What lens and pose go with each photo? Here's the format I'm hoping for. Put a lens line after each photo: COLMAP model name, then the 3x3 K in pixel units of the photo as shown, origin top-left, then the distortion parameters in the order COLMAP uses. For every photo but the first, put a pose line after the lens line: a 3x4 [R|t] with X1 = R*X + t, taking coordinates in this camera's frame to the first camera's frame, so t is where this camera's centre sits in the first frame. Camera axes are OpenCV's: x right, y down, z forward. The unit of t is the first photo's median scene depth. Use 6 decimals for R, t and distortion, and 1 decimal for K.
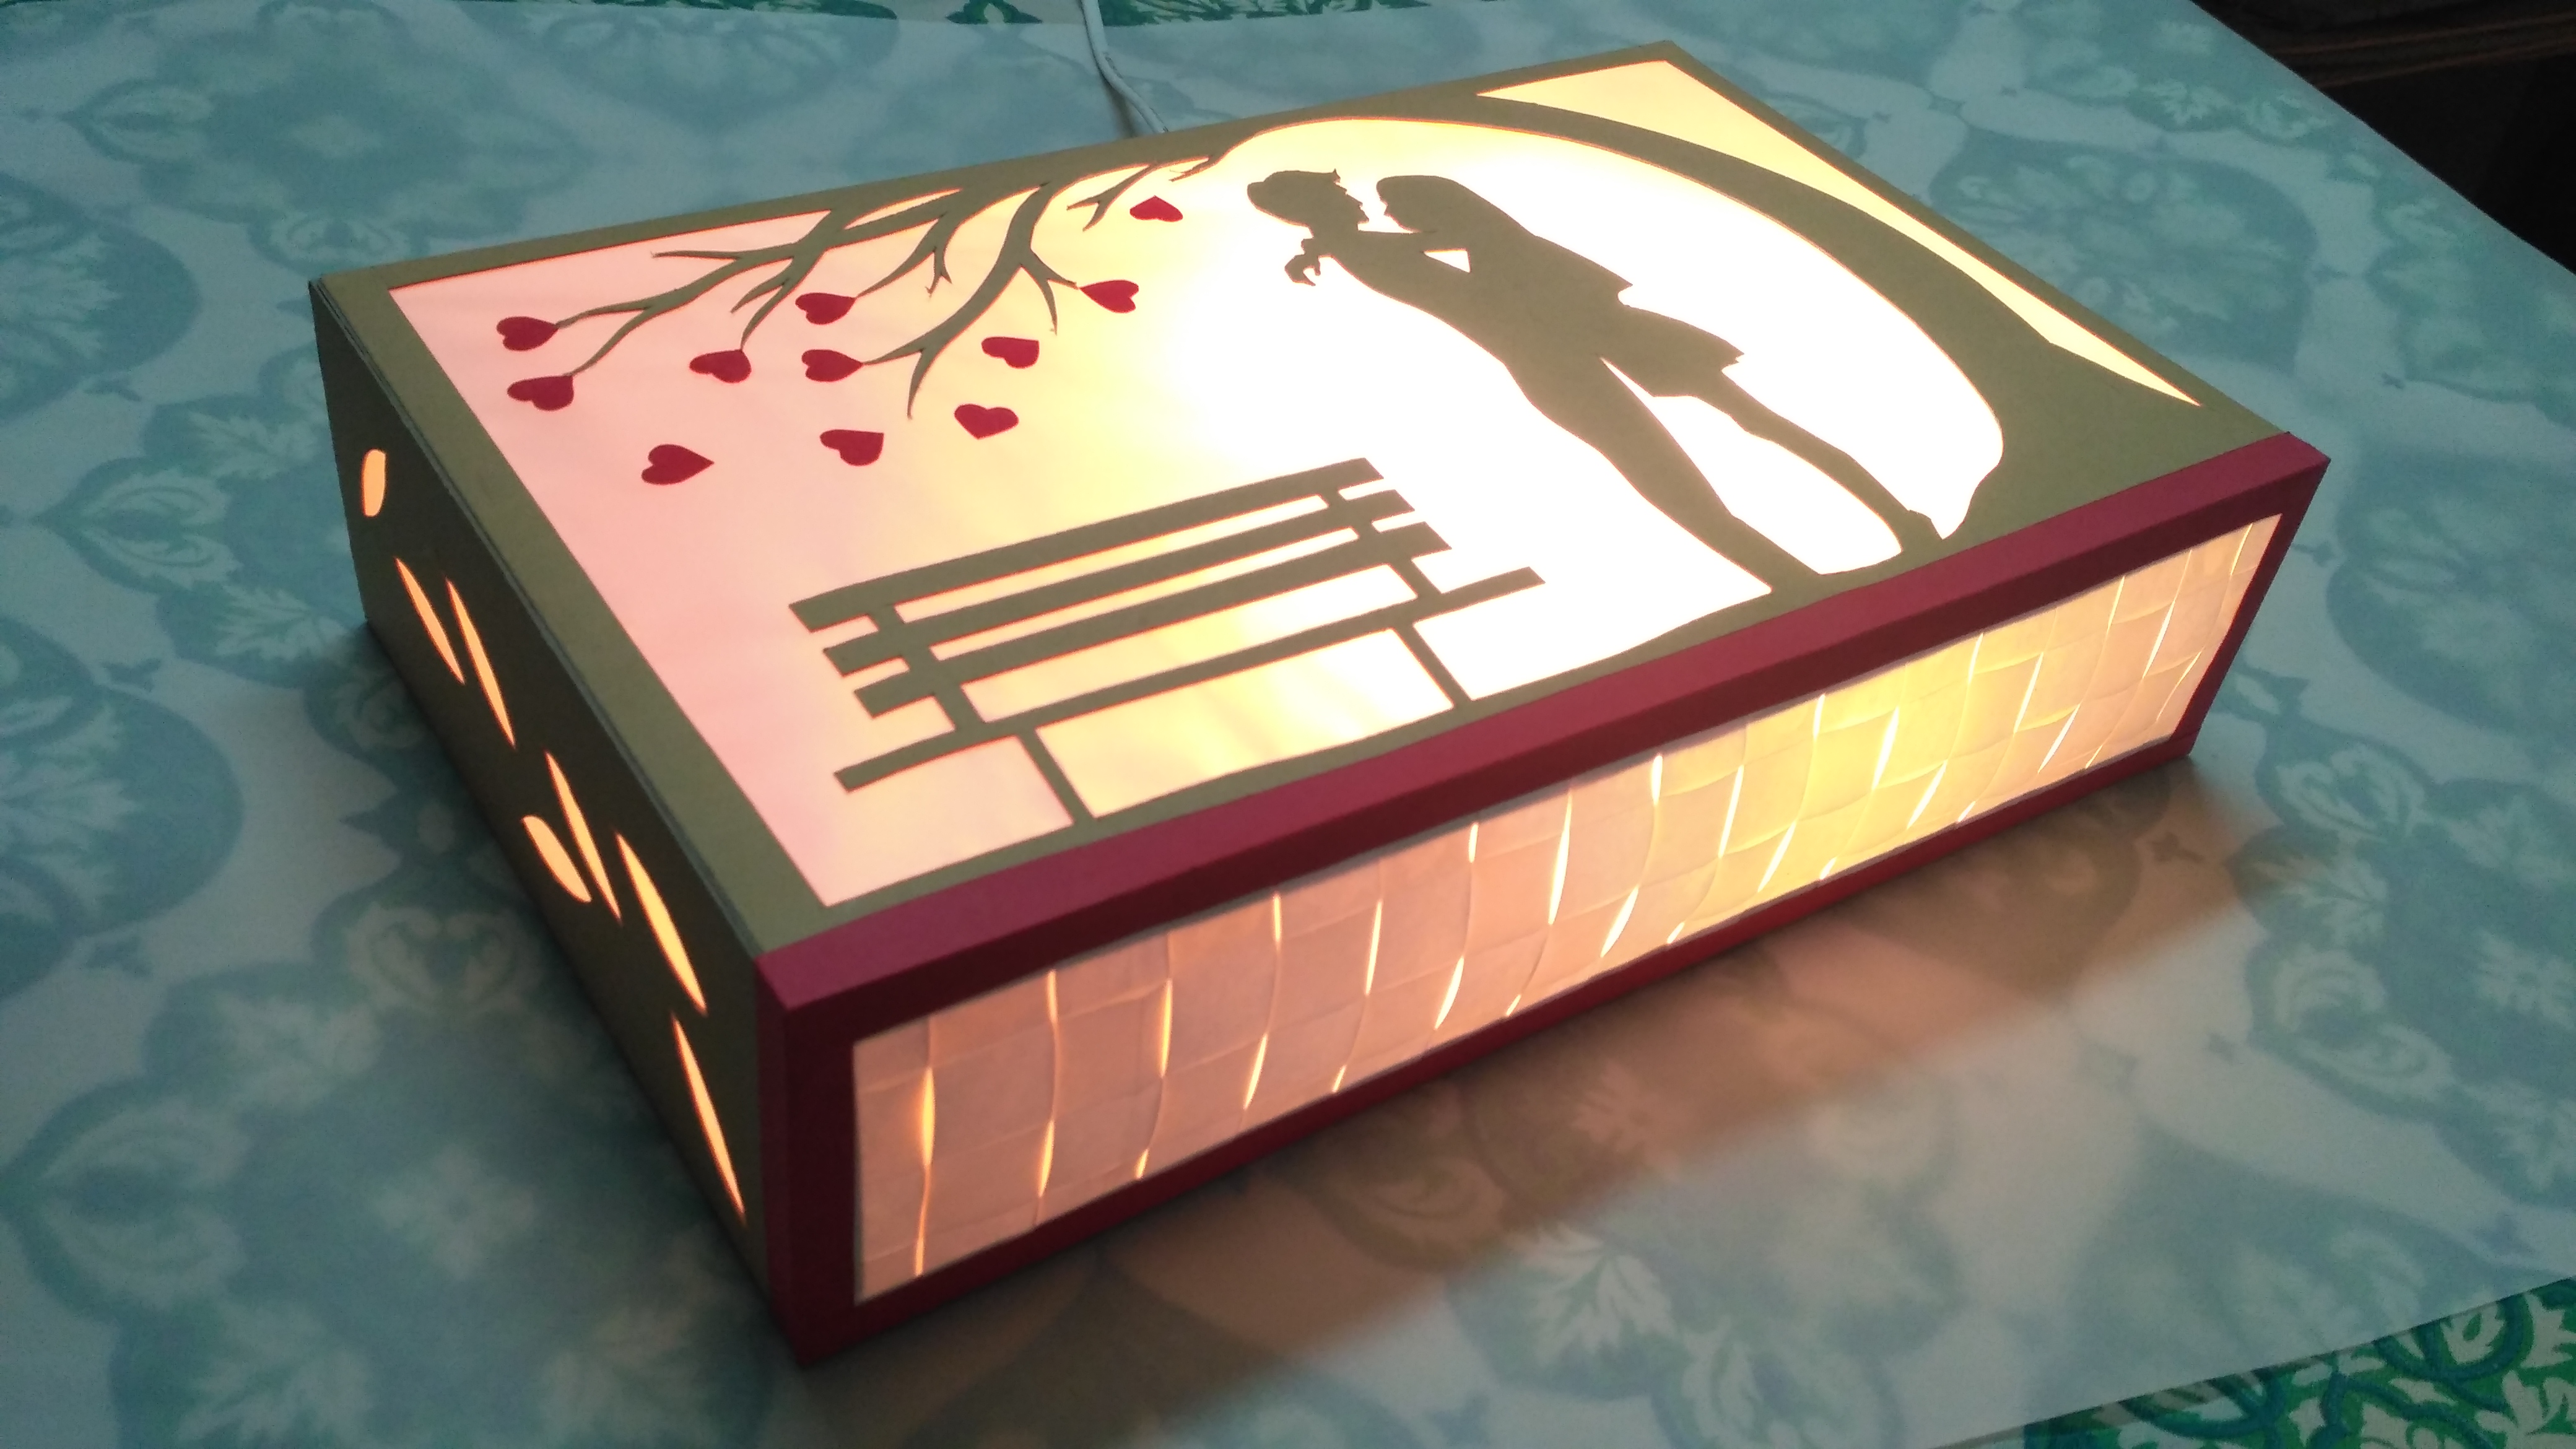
lens RADIAL K [[2291.9, 0, 1294.3], [0, 2291.9, 720.0], [0, 0, 1]] dist [0.072597, -0.036577]
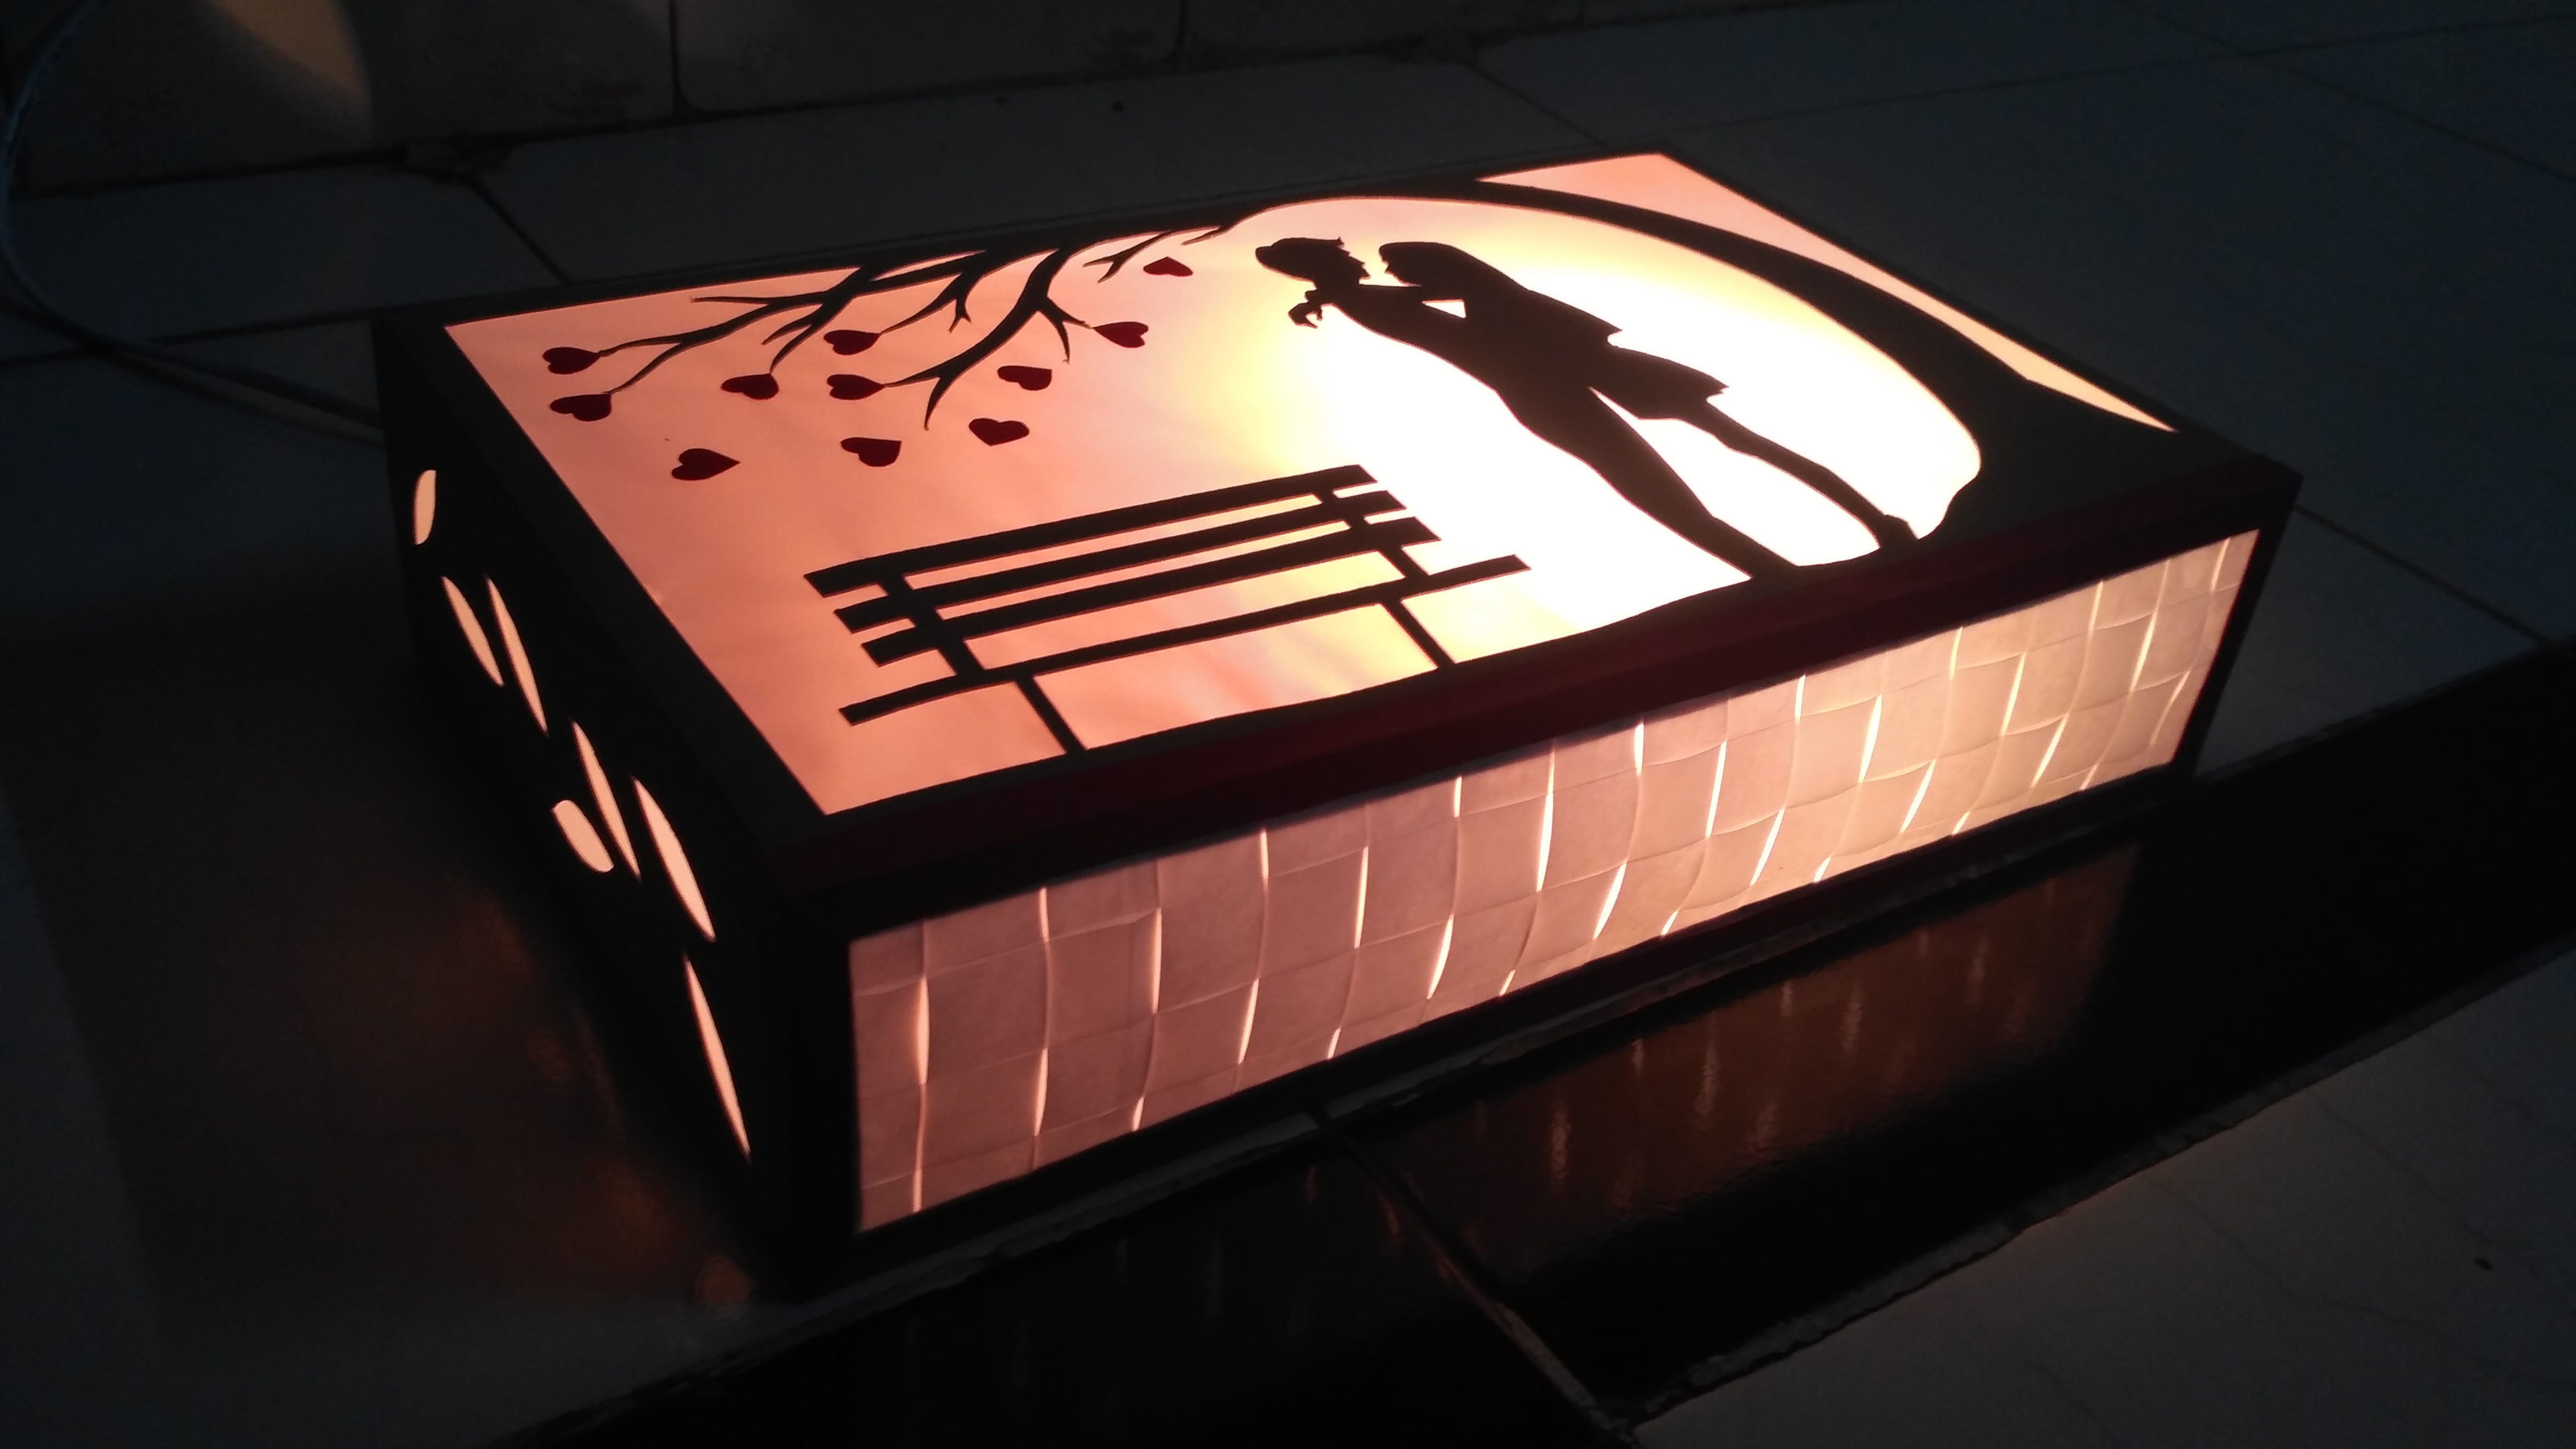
lens RADIAL K [[2291.9, 0, 1292.1], [0, 2291.9, 720.5], [0, 0, 1]] dist [0.072597, -0.036577]
pose [[0.999476, -0.010016, -0.030792, 0.032231], [0.006562, 0.993879, -0.110282, 0.120293], [0.031708, 0.110022, 0.993423, -0.029924]]
